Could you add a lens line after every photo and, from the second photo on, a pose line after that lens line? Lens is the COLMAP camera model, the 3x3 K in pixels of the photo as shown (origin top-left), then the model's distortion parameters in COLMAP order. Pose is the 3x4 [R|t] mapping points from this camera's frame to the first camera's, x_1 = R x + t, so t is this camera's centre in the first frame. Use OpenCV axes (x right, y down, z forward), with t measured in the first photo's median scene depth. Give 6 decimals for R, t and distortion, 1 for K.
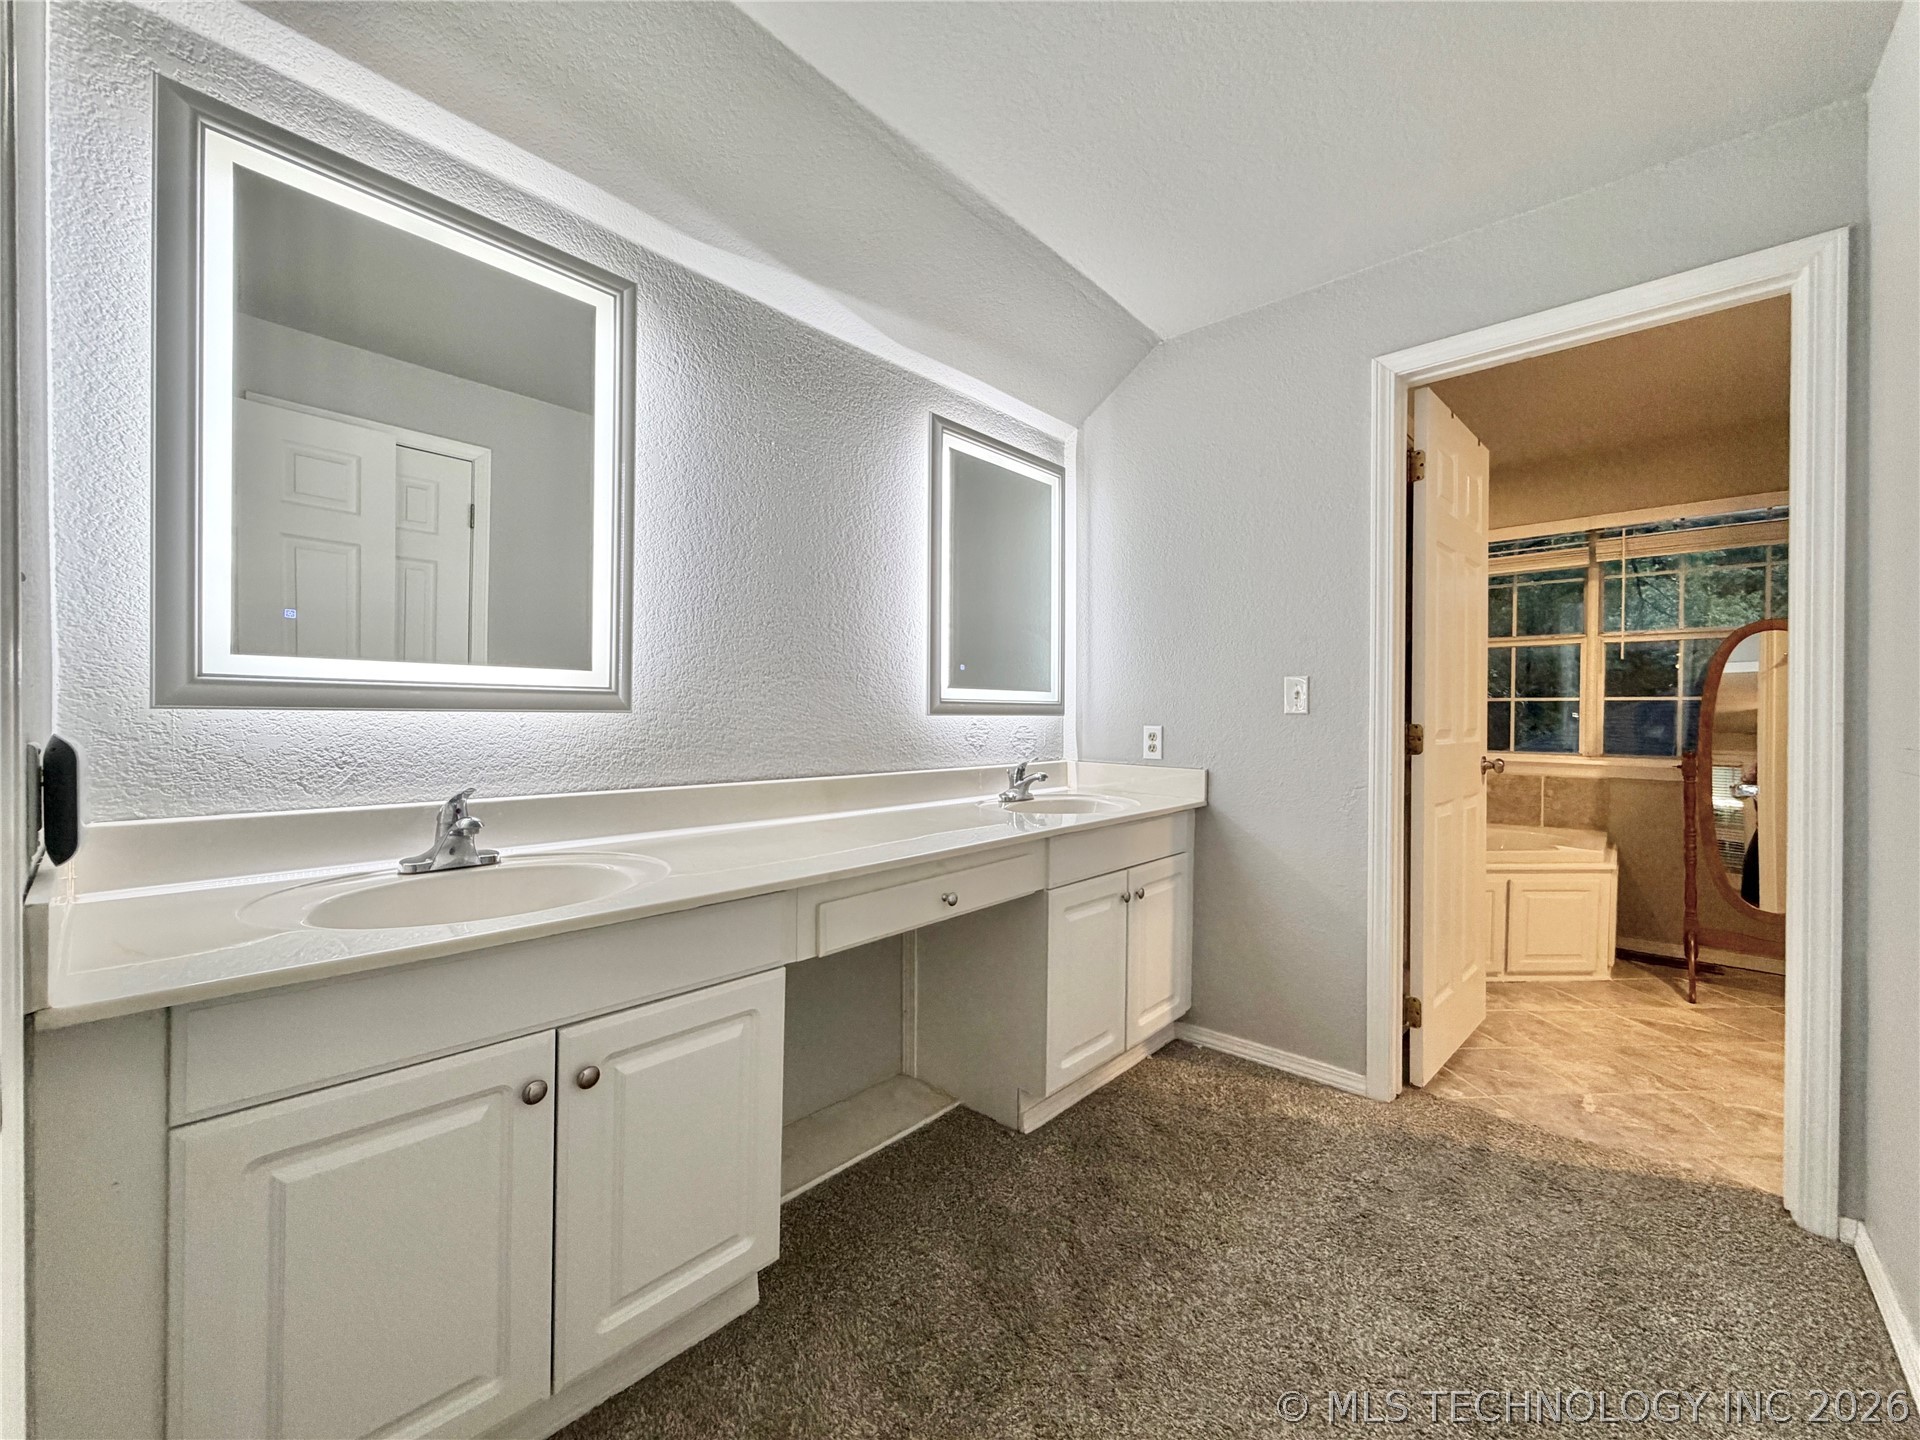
lens RADIAL K [[759.5, 0, 964.2], [0, 759.5, 712.7], [0, 0, 1]] dist [0.001533, 0.000047]
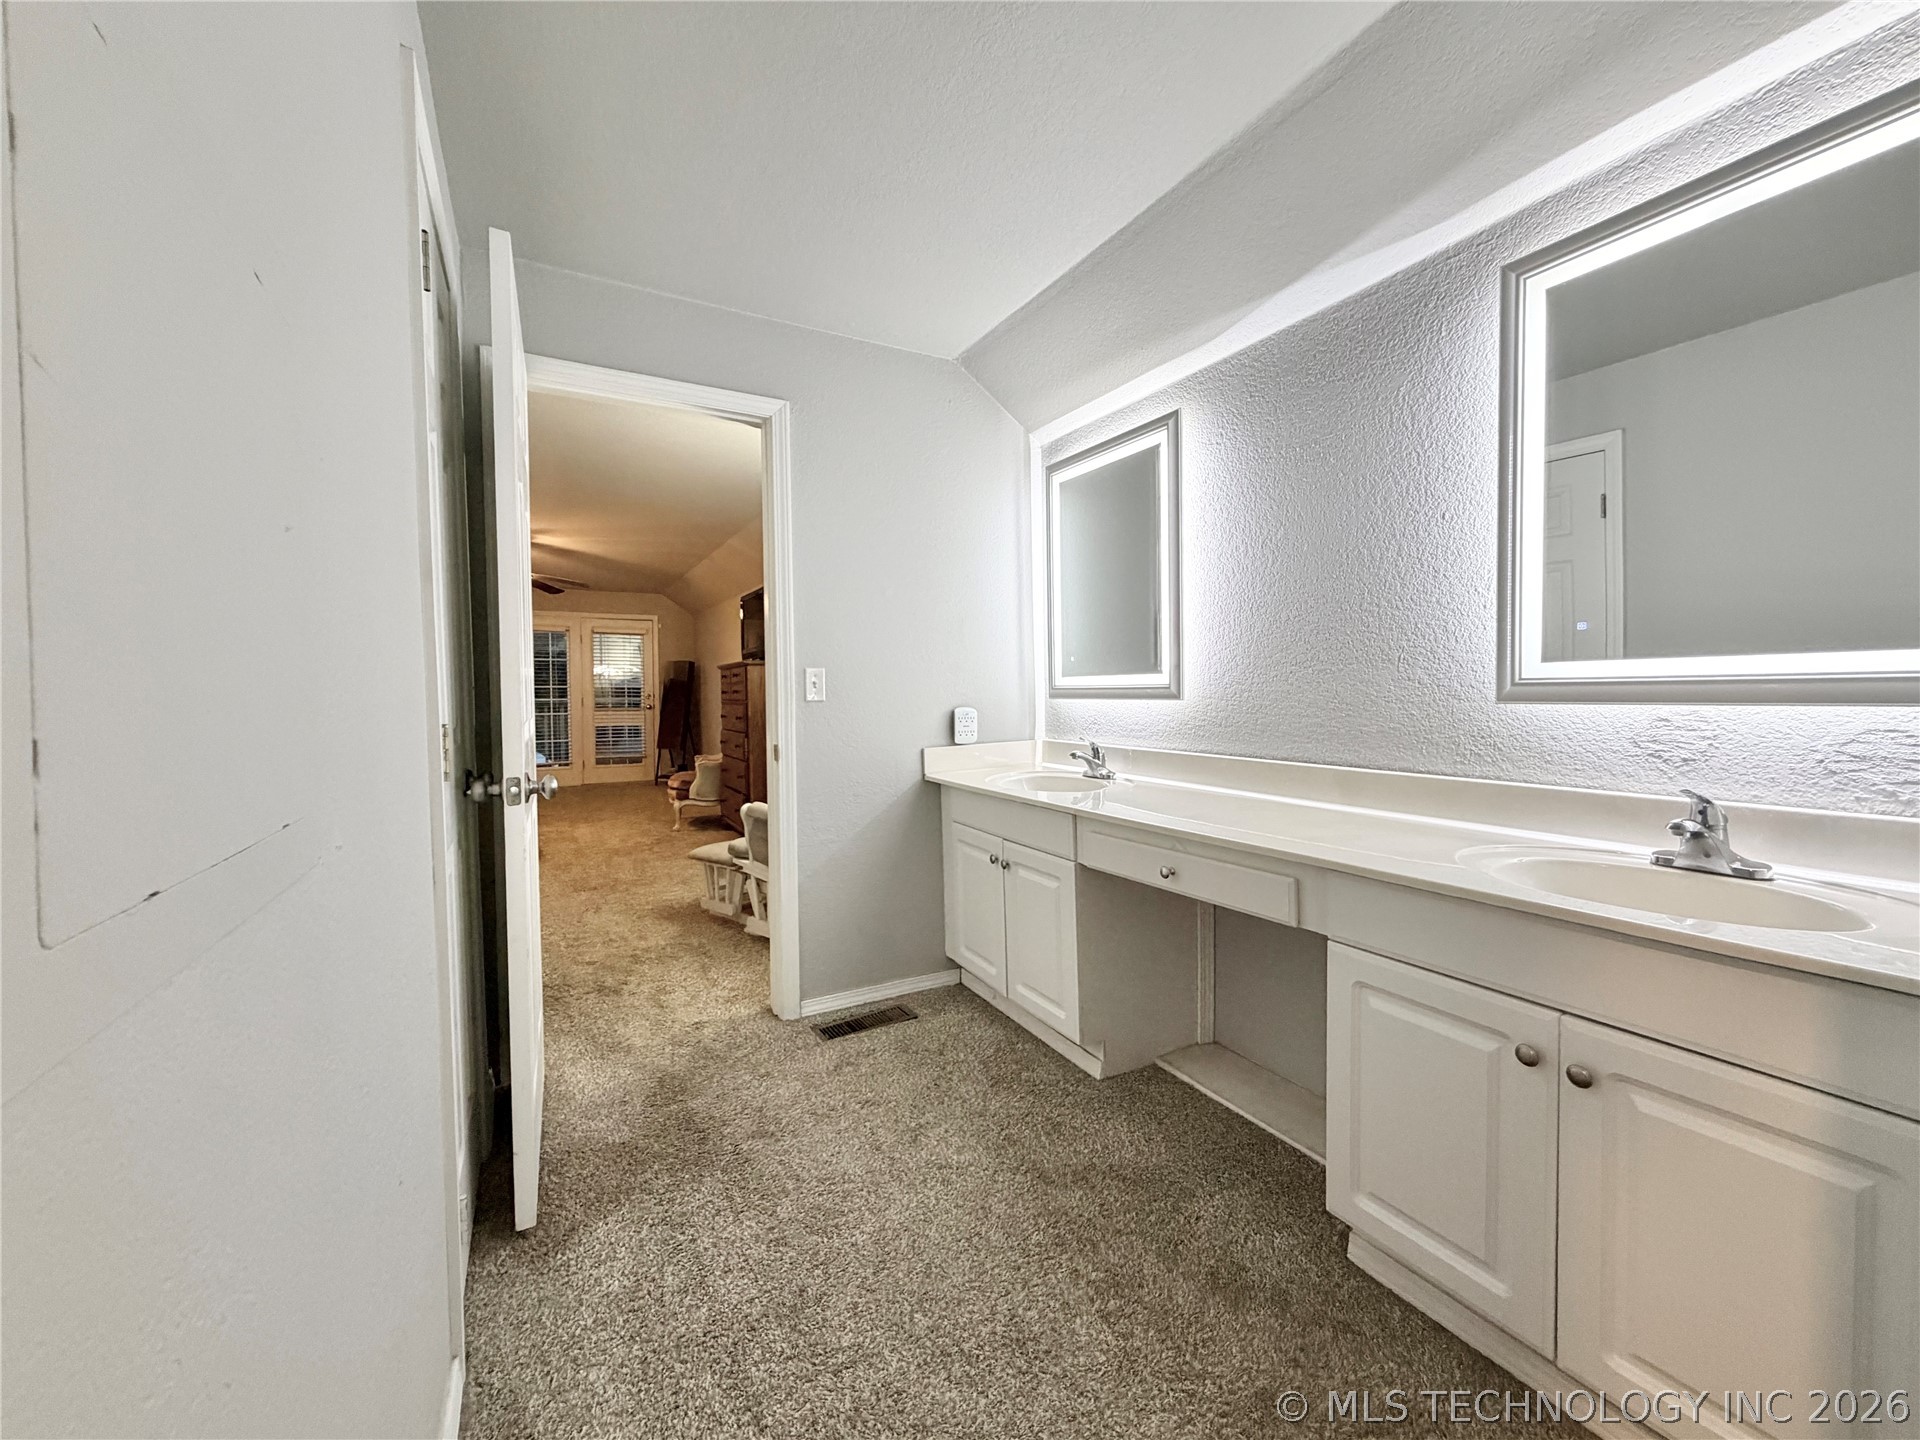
lens RADIAL K [[765.9, 0, 955.0], [0, 765.9, 718.6], [0, 0, 1]] dist [0.000442, 0.000014]
pose [[-0.328129, 0.023542, -0.944339, 1.010510], [0.002997, 0.999710, 0.023881, -0.001076], [0.944628, 0.005005, -0.328105, 0.969639]]
